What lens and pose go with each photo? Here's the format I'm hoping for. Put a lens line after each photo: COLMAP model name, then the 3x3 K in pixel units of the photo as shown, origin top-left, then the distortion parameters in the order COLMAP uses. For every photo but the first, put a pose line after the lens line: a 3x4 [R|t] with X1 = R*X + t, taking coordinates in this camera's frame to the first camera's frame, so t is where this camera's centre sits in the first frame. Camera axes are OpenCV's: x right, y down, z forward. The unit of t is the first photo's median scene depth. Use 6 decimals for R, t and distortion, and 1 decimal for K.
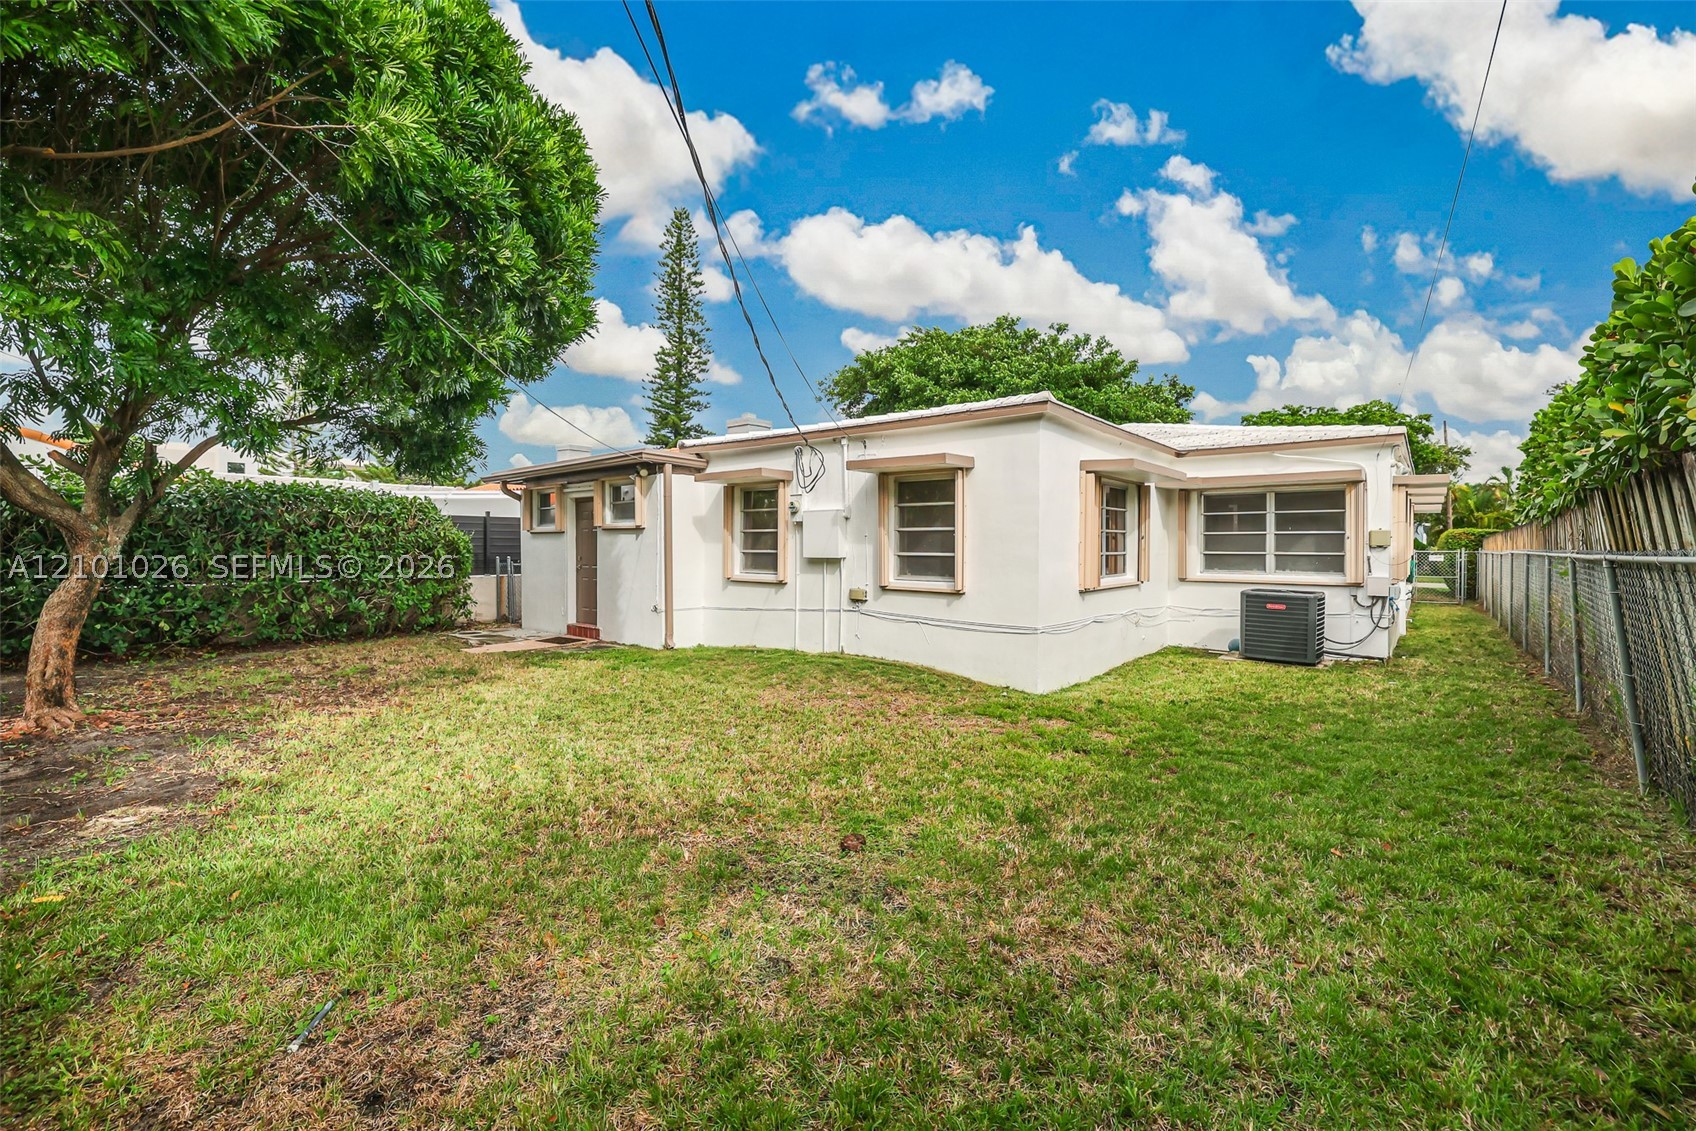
lens RADIAL K [[716.3, 0, 834.7], [0, 716.3, 554.3], [0, 0, 1]] dist [-0.000838, 0.000056]
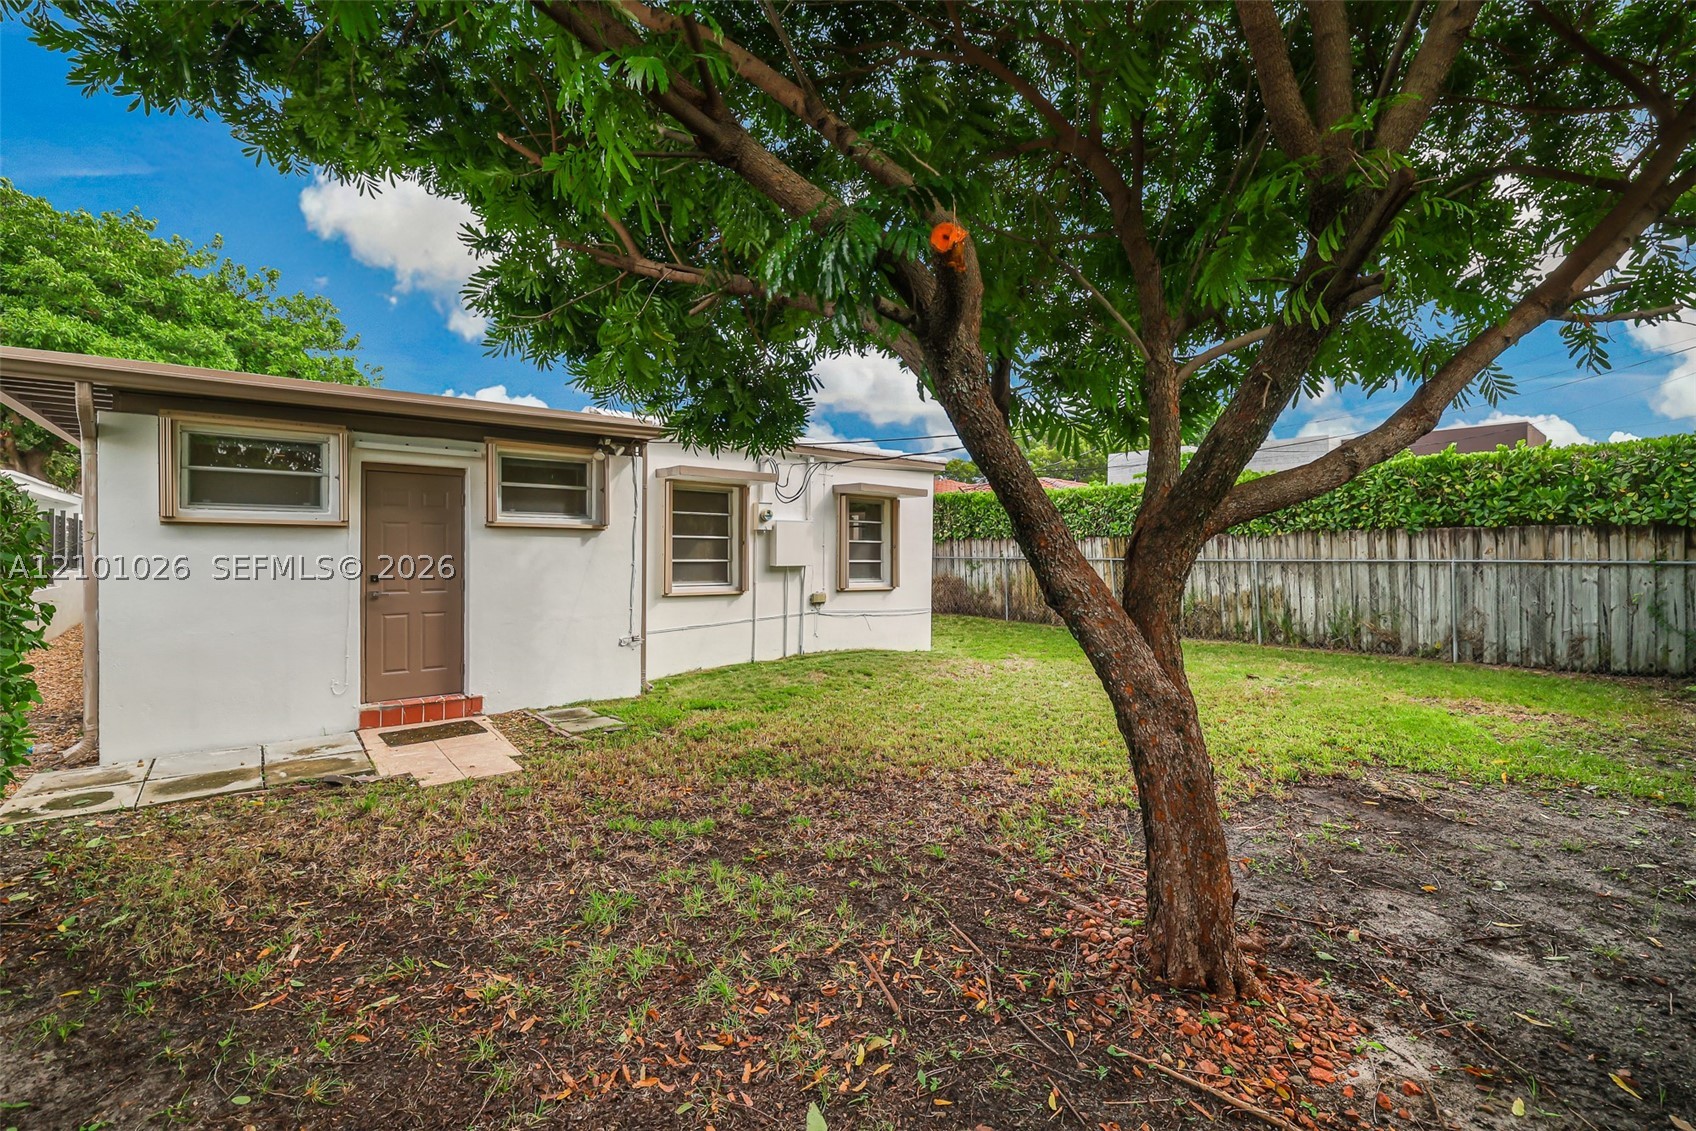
lens RADIAL K [[715.9, 0, 822.3], [0, 715.9, 540.7], [0, 0, 1]] dist [0.000904, 0.000067]
pose [[0.210309, 0.012126, 0.977560, -1.101754], [0.001212, 0.999919, -0.012665, -0.019781], [-0.977634, 0.003849, 0.210277, 0.788568]]
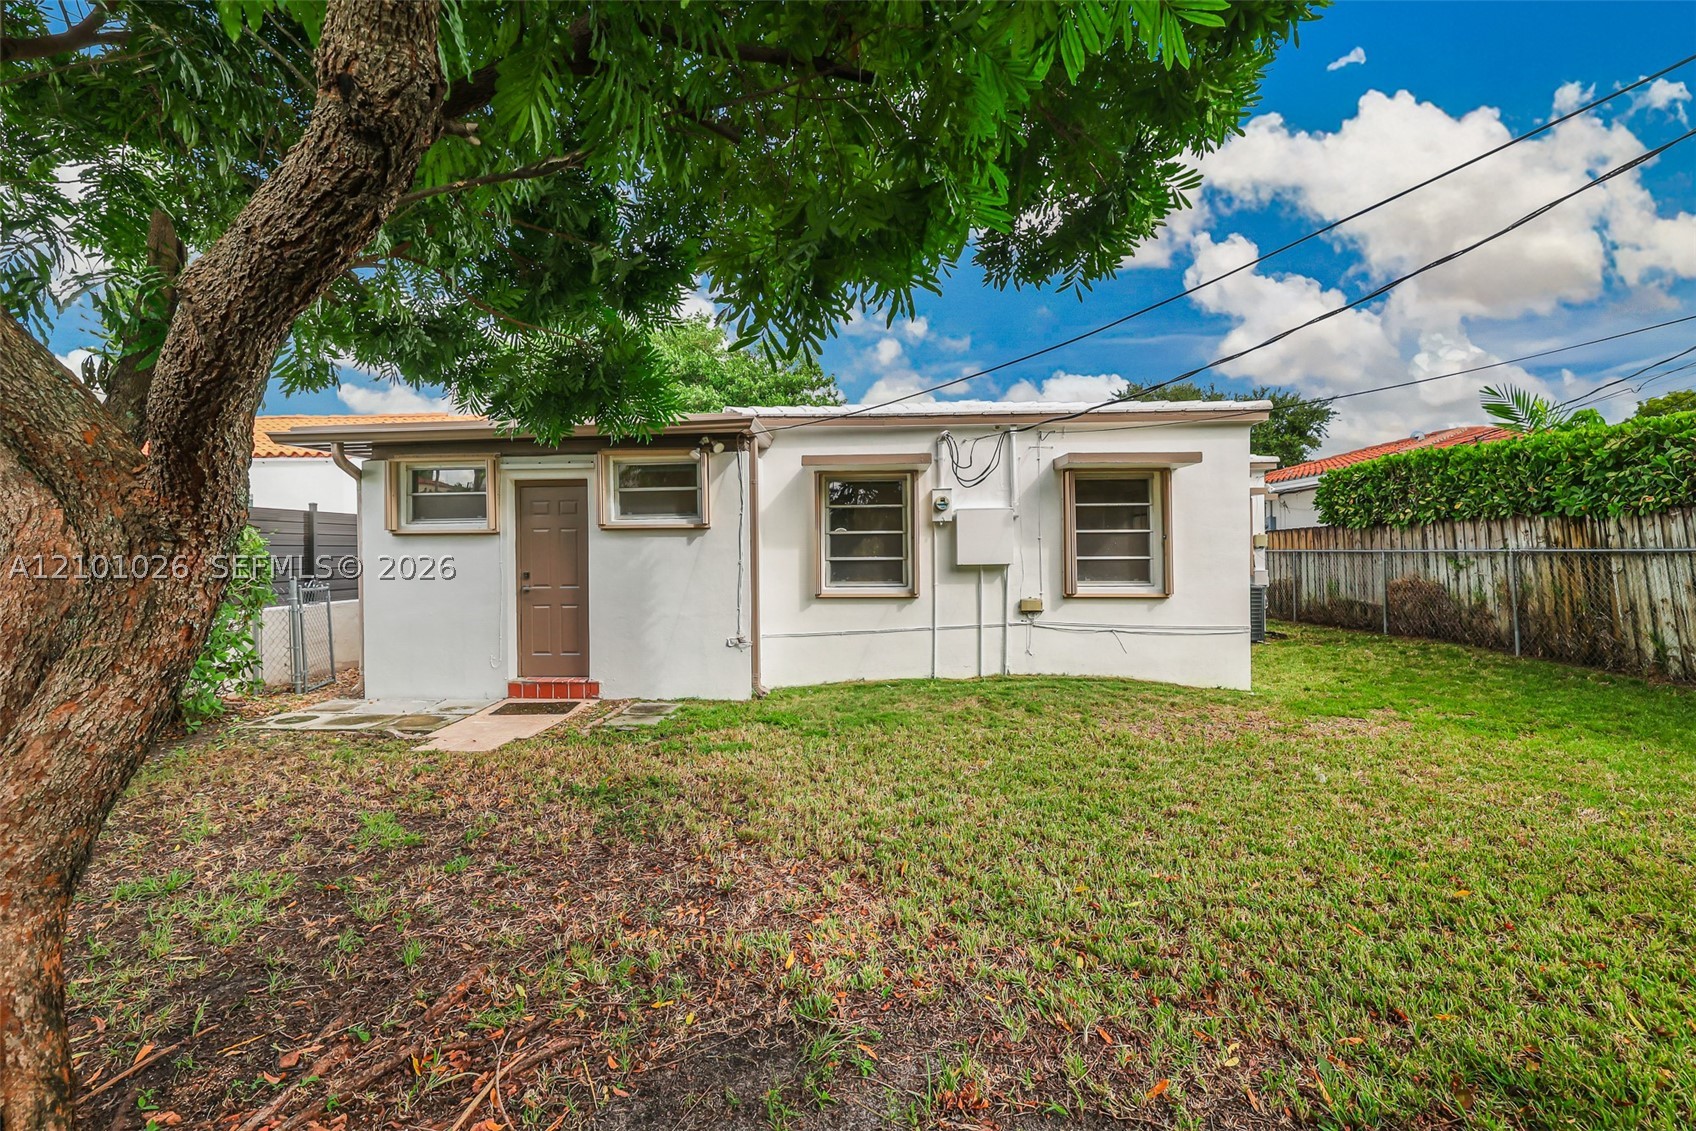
lens RADIAL K [[716.3, 0, 834.7], [0, 716.3, 554.3], [0, 0, 1]] dist [-0.000838, 0.000056]
pose [[0.809330, -0.014859, 0.587166, -0.701166], [0.017562, 0.999845, 0.001096, -0.011892], [-0.587091, 0.009424, 0.809466, 0.448554]]
